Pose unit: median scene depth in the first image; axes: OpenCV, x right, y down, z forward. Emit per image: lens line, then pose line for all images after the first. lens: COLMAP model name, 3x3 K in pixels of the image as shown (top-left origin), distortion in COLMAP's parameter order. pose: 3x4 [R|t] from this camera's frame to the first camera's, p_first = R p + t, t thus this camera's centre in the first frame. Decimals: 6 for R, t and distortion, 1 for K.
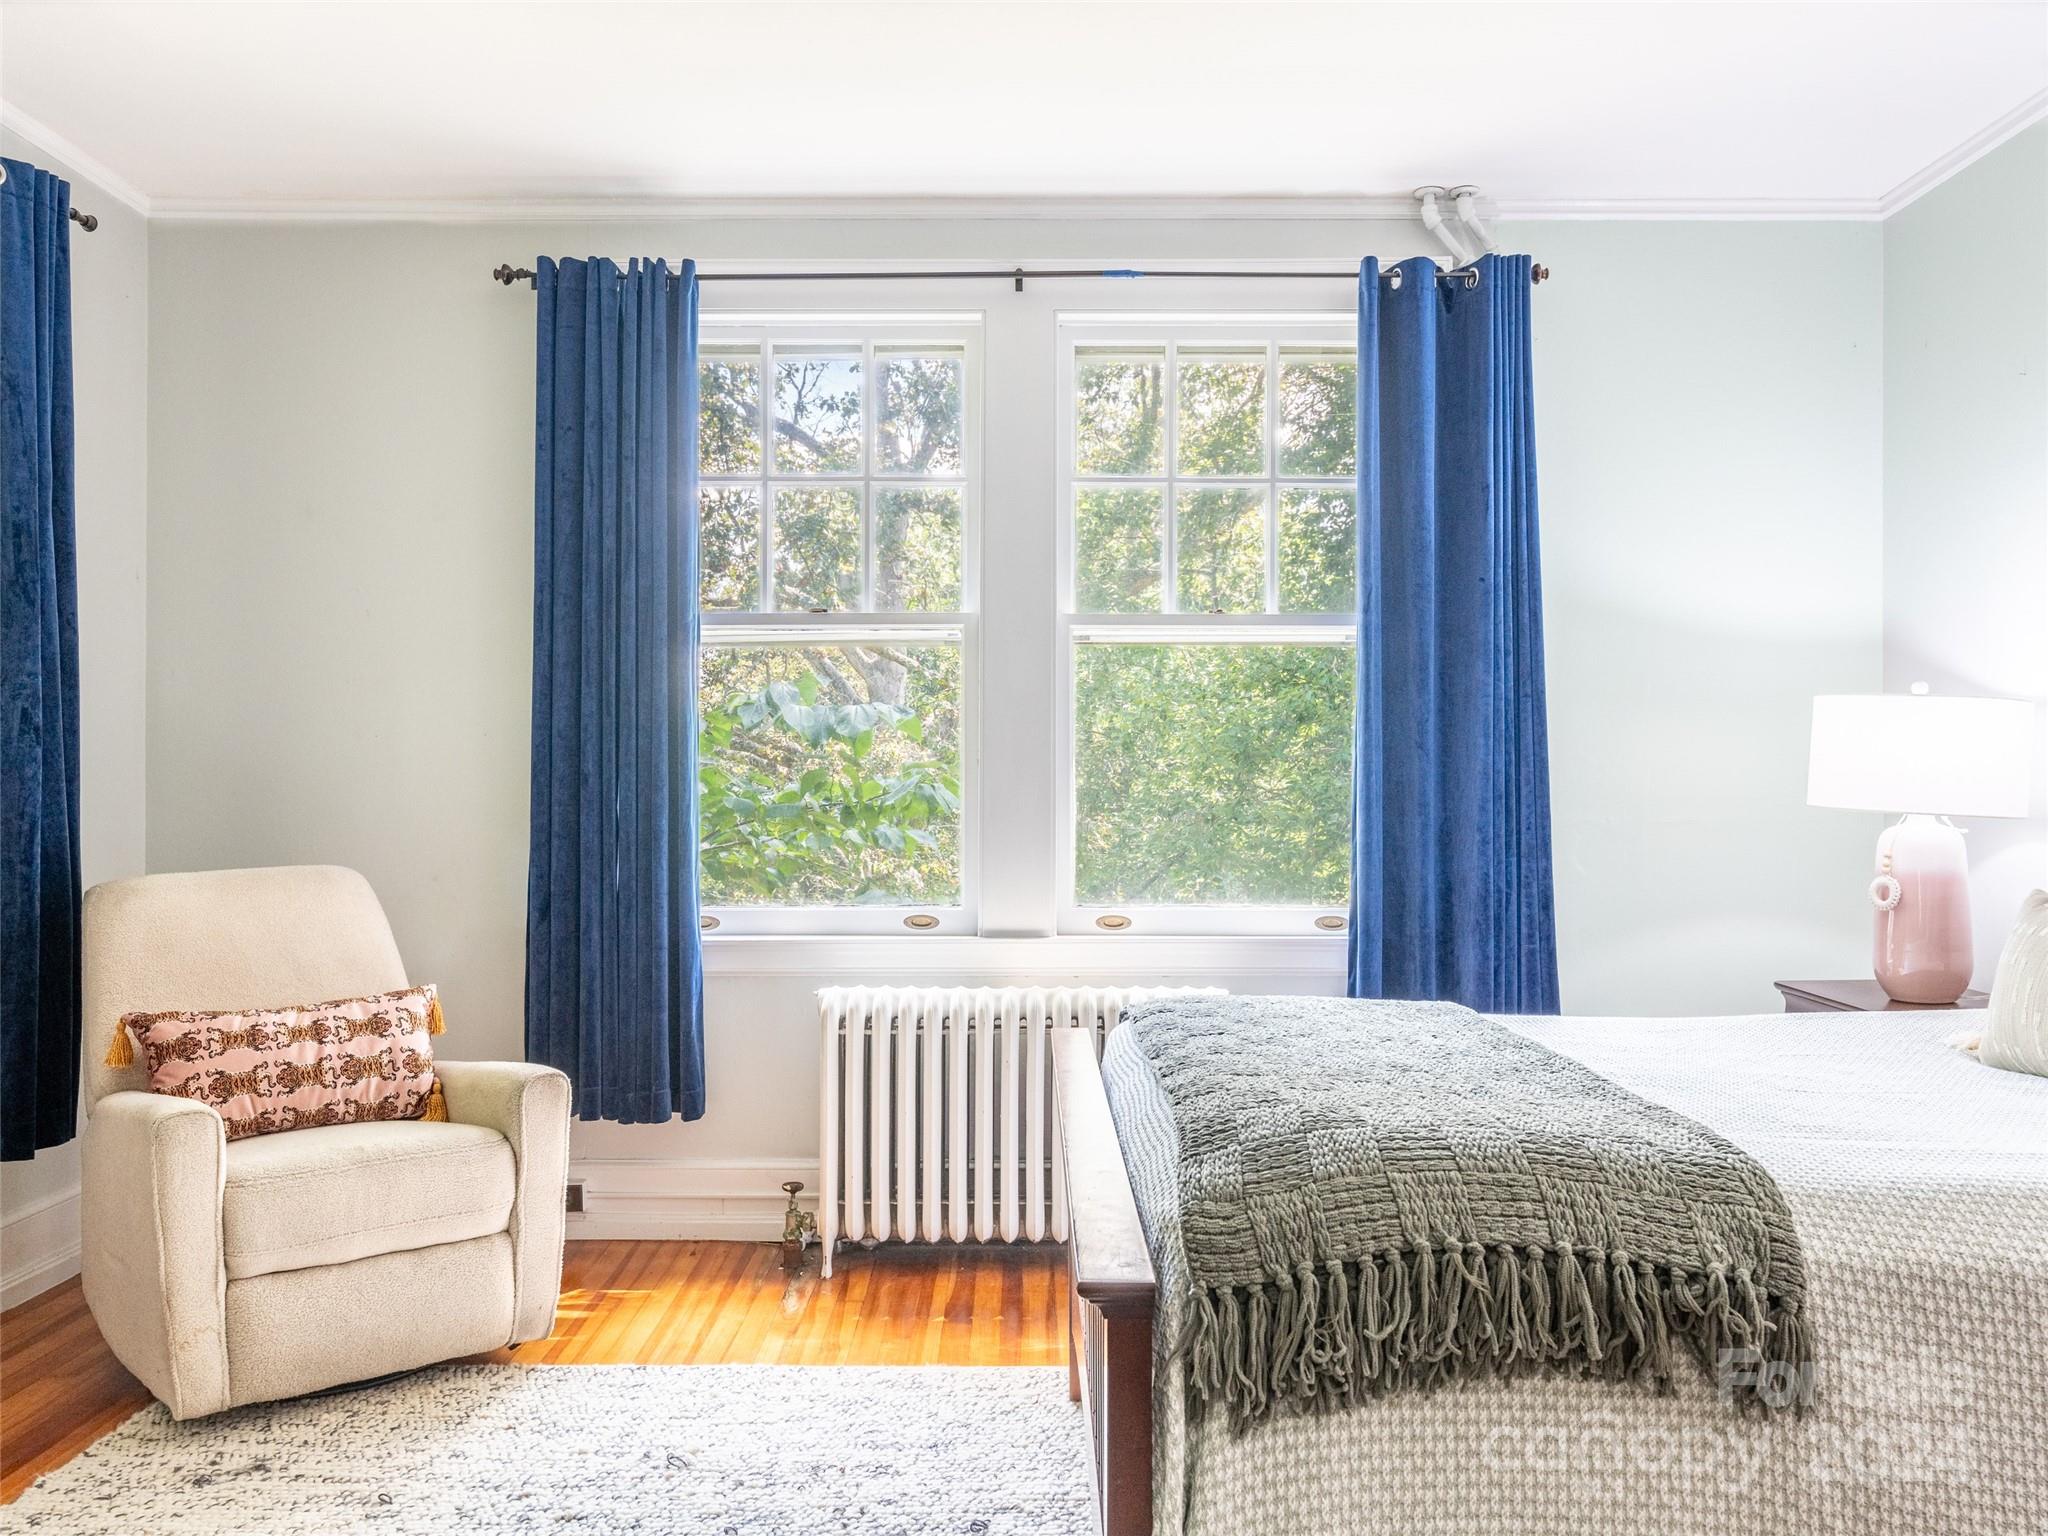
lens RADIAL K [[1623.9, 0, 1024.0], [0, 1623.9, 768.0], [0, 0, 1]] dist [0.001015, 0.005083]
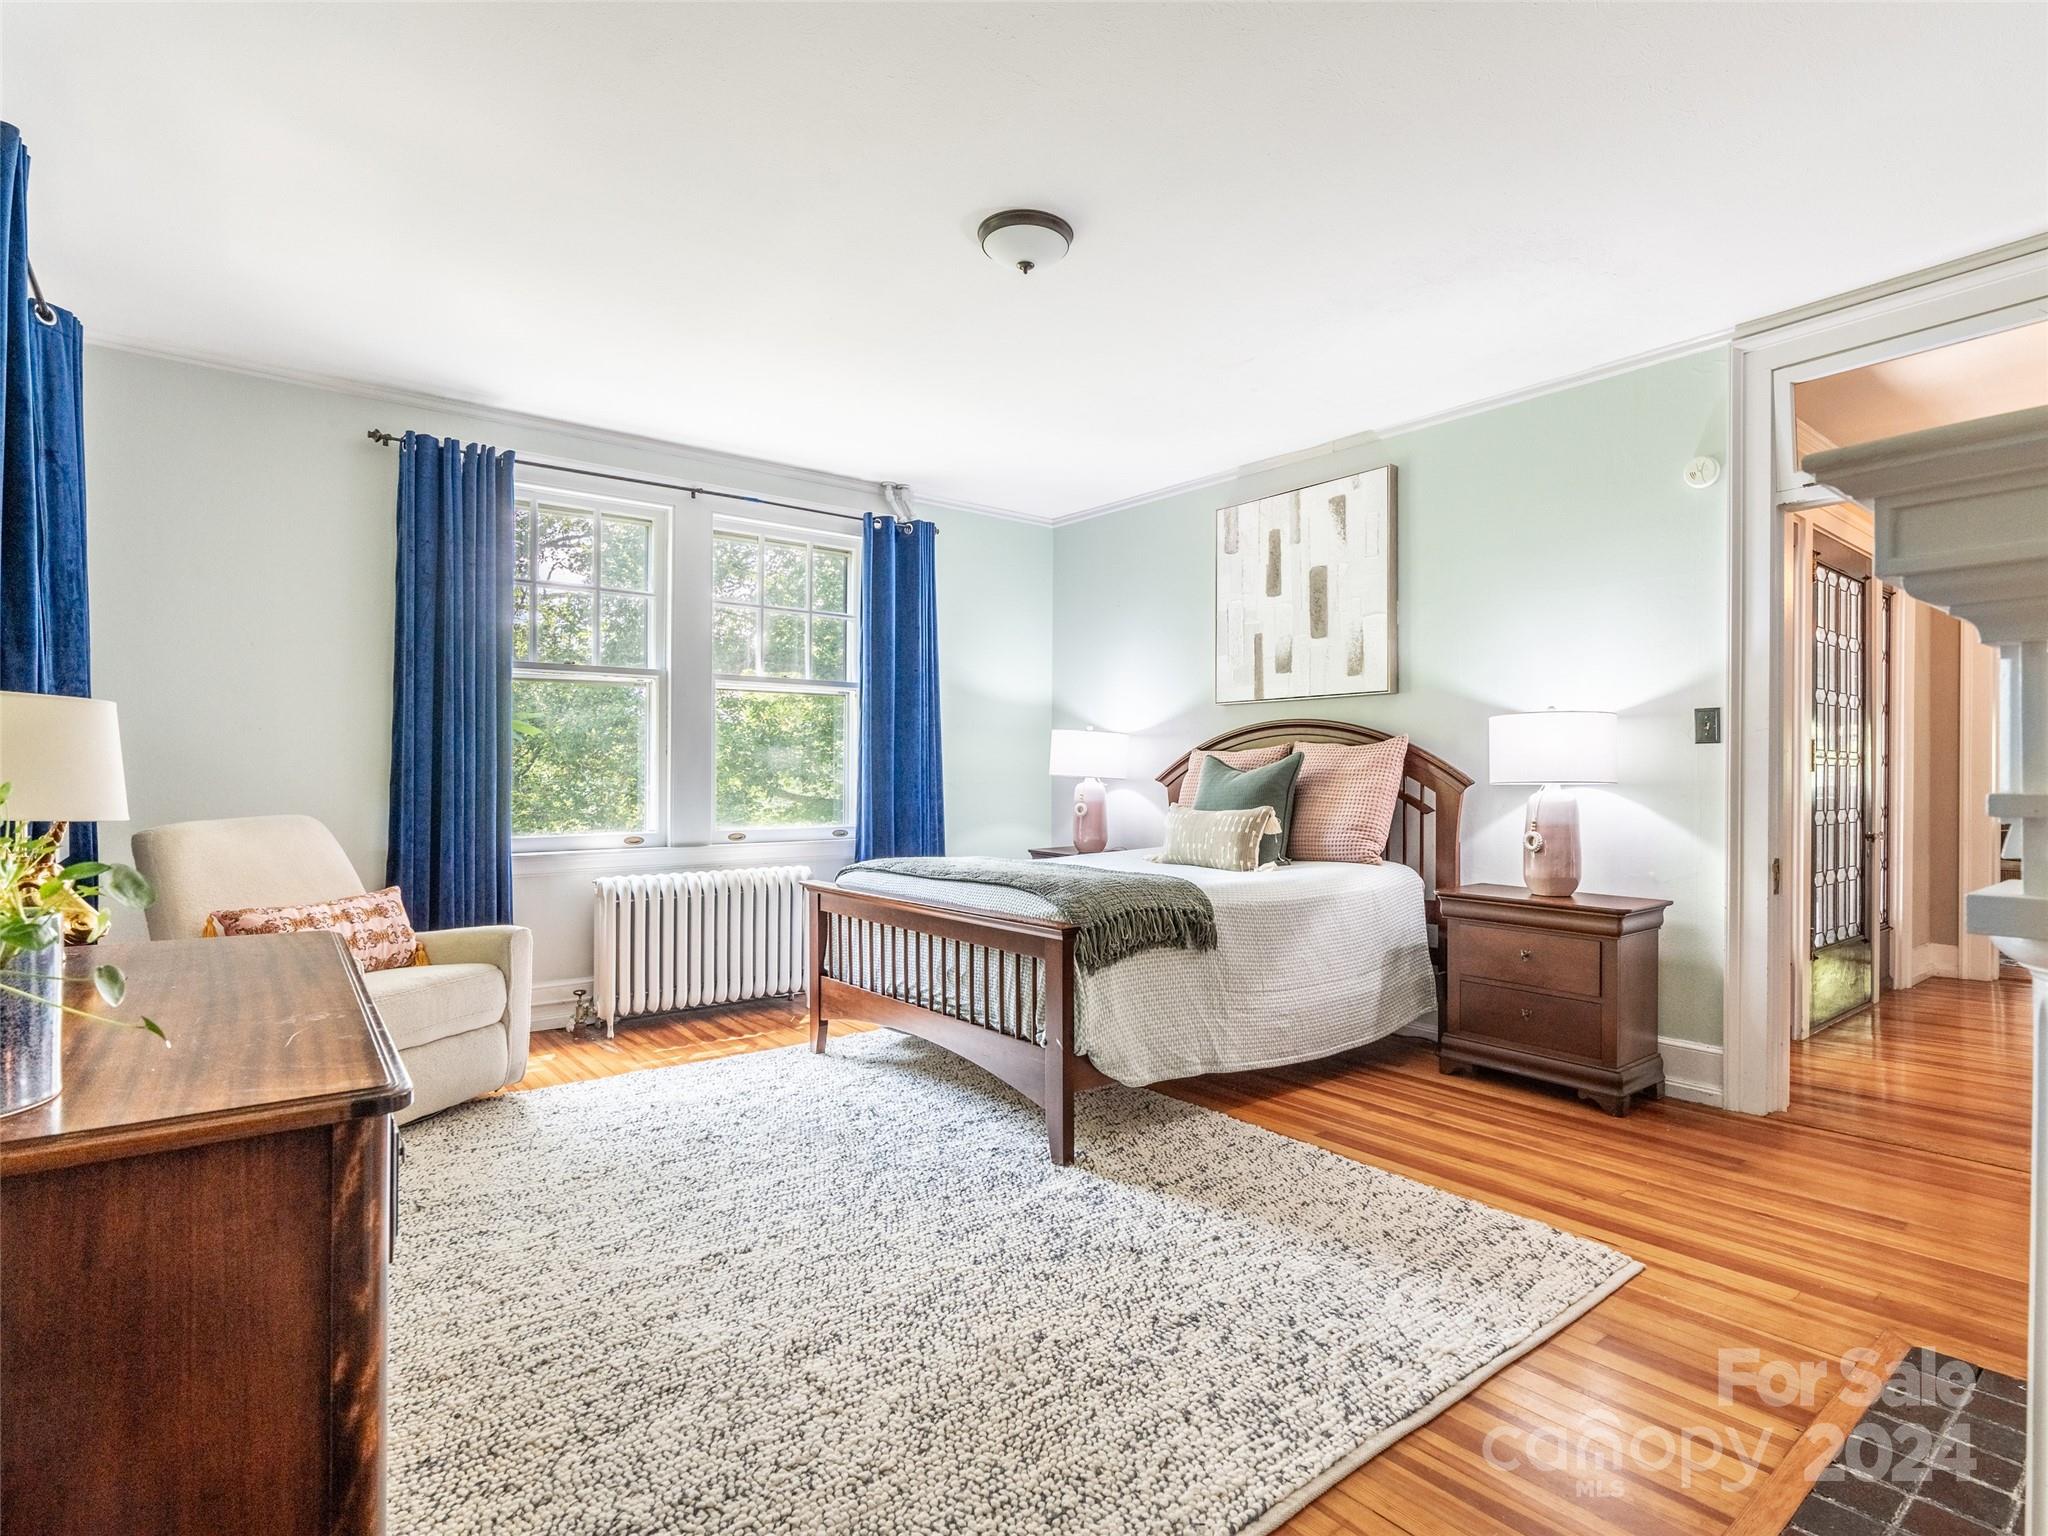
lens RADIAL K [[1034.0, 0, 1035.0], [0, 1034.0, 772.5], [0, 0, 1]] dist [-0.005986, 0.000613]
pose [[0.783247, 0.000025, 0.621711, -0.452068], [-0.009659, 0.999880, 0.012130, 0.001392], [-0.621636, -0.015506, 0.783153, -0.178827]]
